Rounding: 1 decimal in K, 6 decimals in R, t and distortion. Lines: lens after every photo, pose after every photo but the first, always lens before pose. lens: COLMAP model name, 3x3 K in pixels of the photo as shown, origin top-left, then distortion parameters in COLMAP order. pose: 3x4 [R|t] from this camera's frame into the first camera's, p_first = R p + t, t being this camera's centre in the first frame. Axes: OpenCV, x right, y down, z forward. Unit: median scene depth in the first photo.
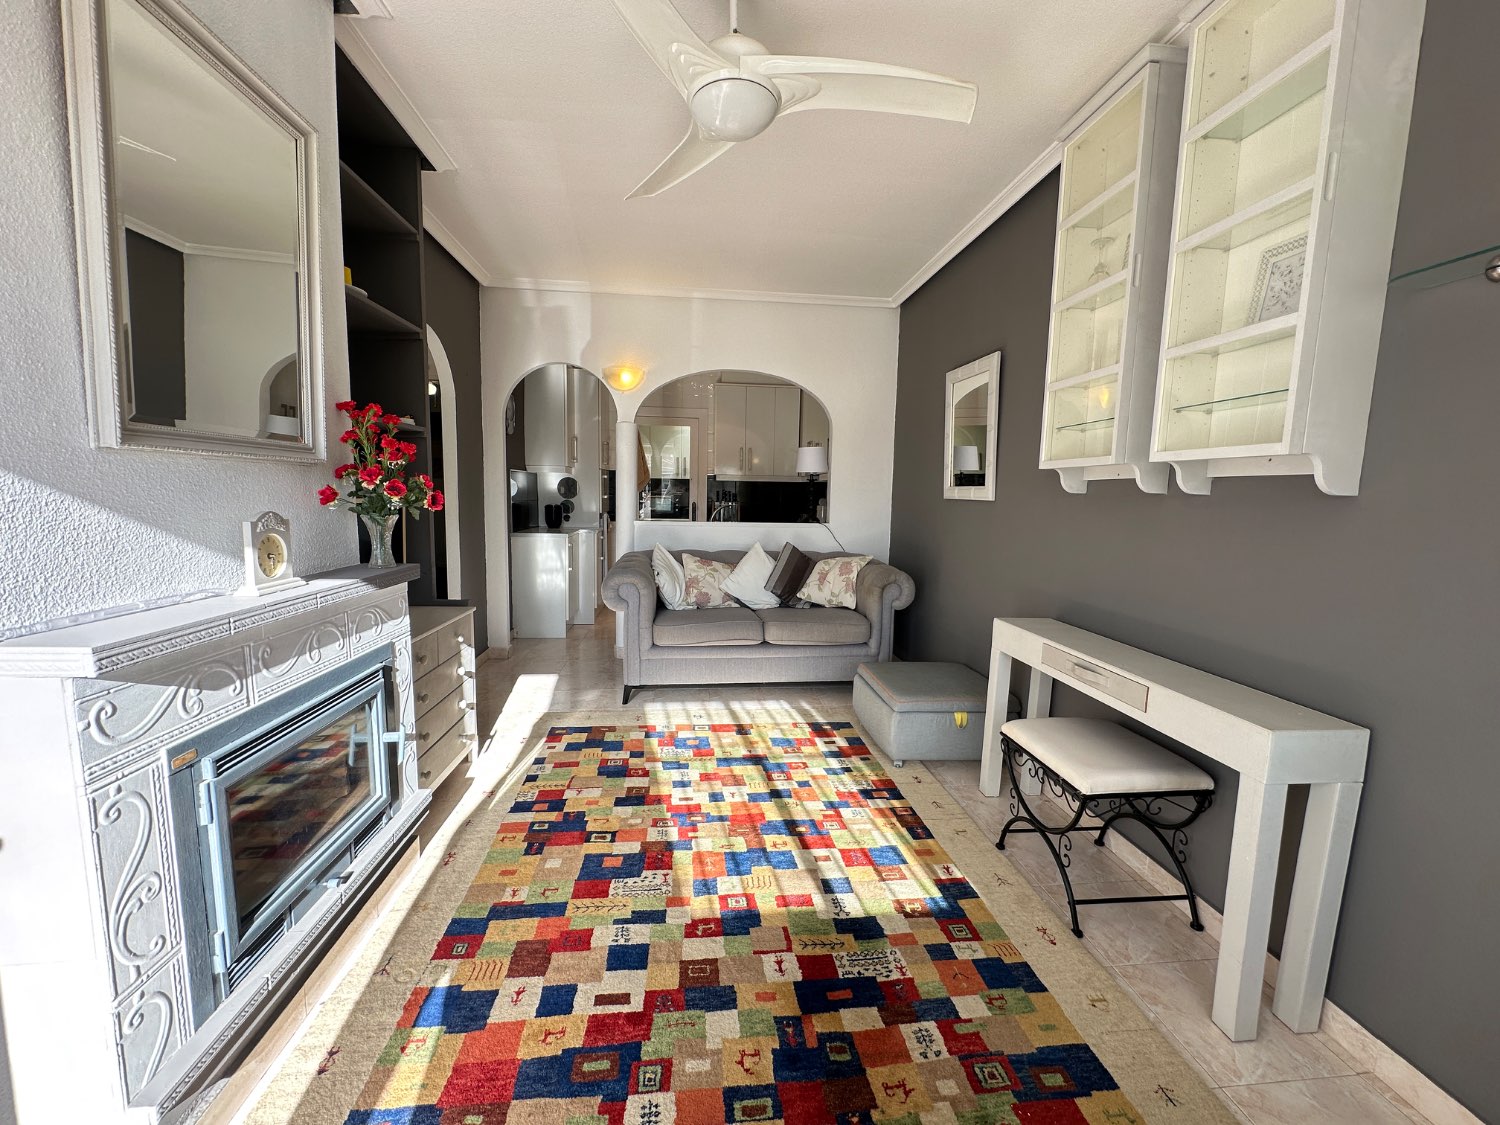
lens RADIAL K [[597.2, 0, 747.7], [0, 597.2, 558.2], [0, 0, 1]] dist [-0.002205, 0.000340]
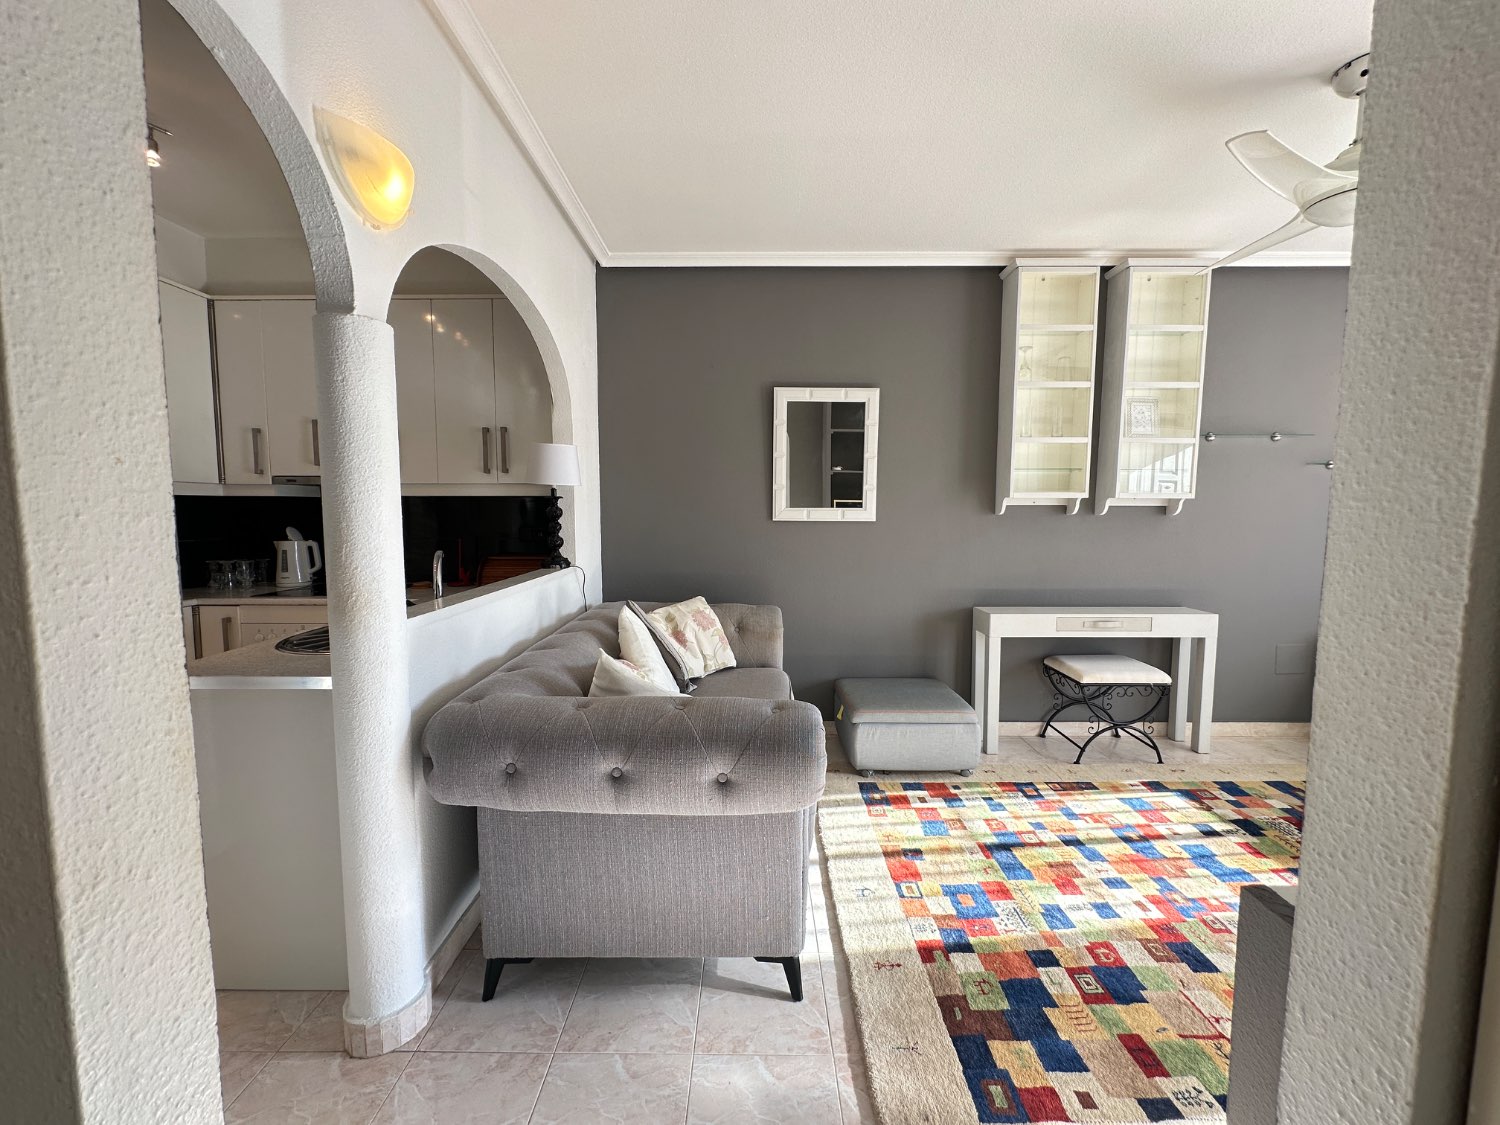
lens RADIAL K [[597.2, 0, 747.7], [0, 597.2, 558.2], [0, 0, 1]] dist [-0.002205, 0.000340]
pose [[0.107683, -0.096632, 0.989478, -0.827704], [0.110236, 0.990289, 0.084715, -0.169077], [-0.988055, 0.099954, 0.117289, 1.257970]]
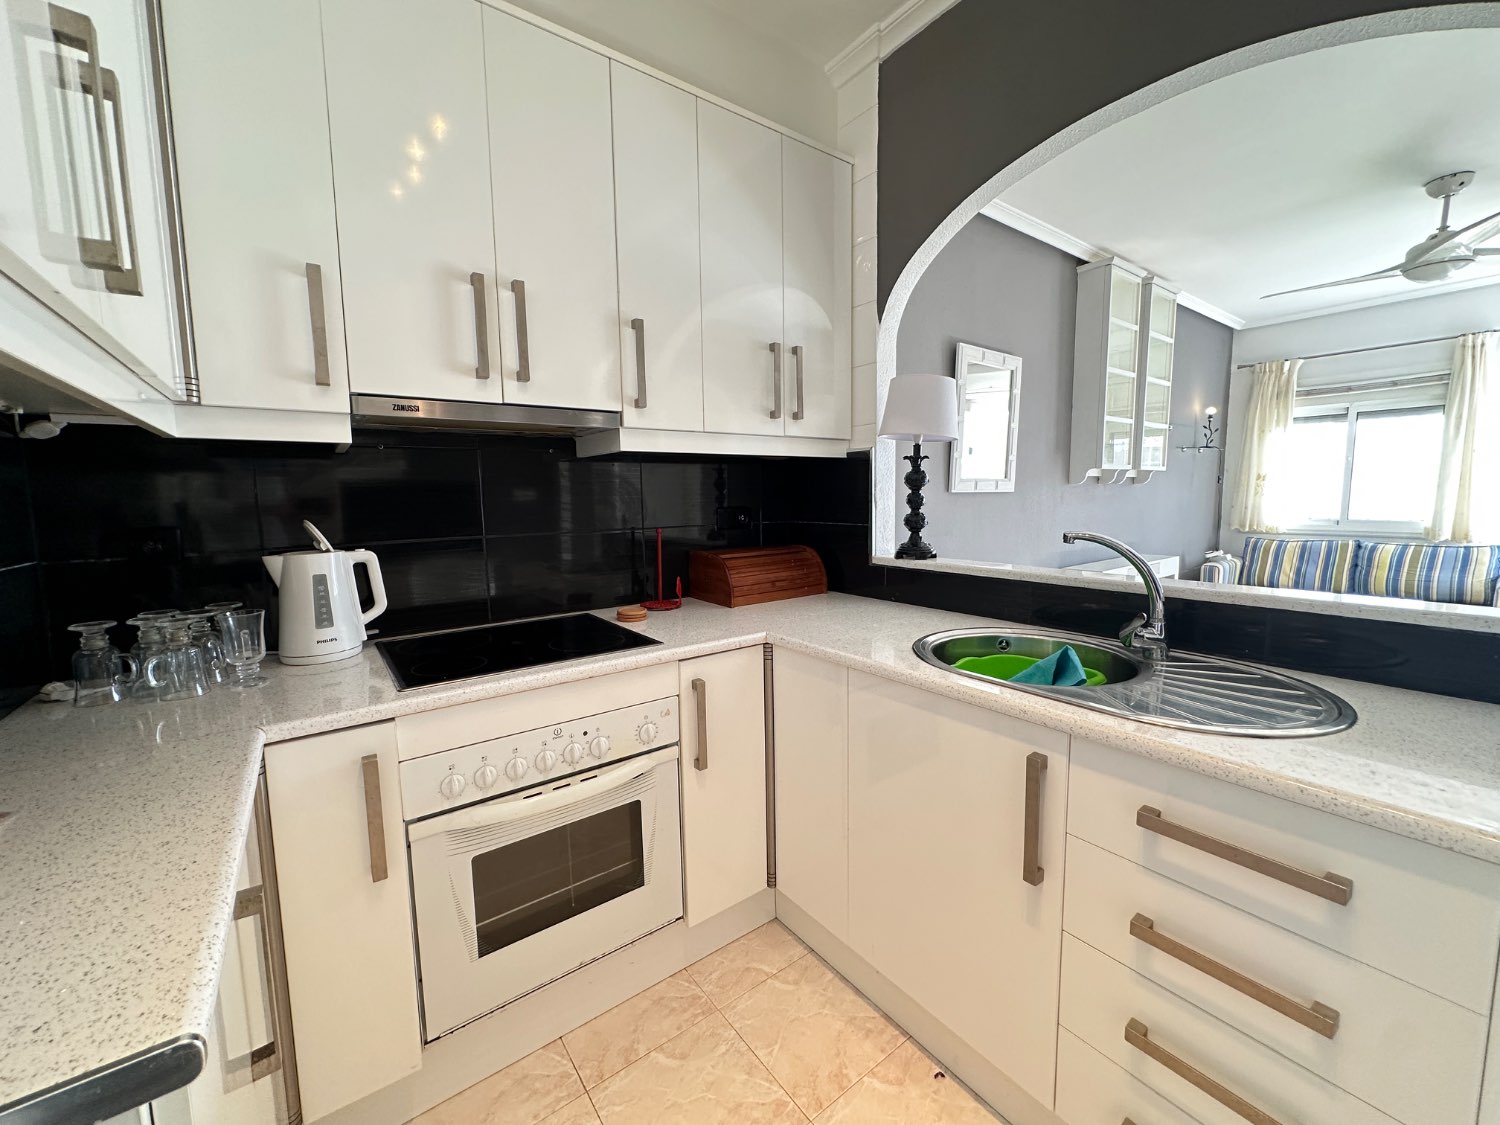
lens RADIAL K [[597.2, 0, 747.7], [0, 597.2, 558.2], [0, 0, 1]] dist [-0.002205, 0.000340]
pose [[-0.509916, -0.100090, 0.854381, -0.338752], [0.102395, 0.979084, 0.175811, -0.253782], [-0.854108, 0.177134, -0.489002, 2.274100]]
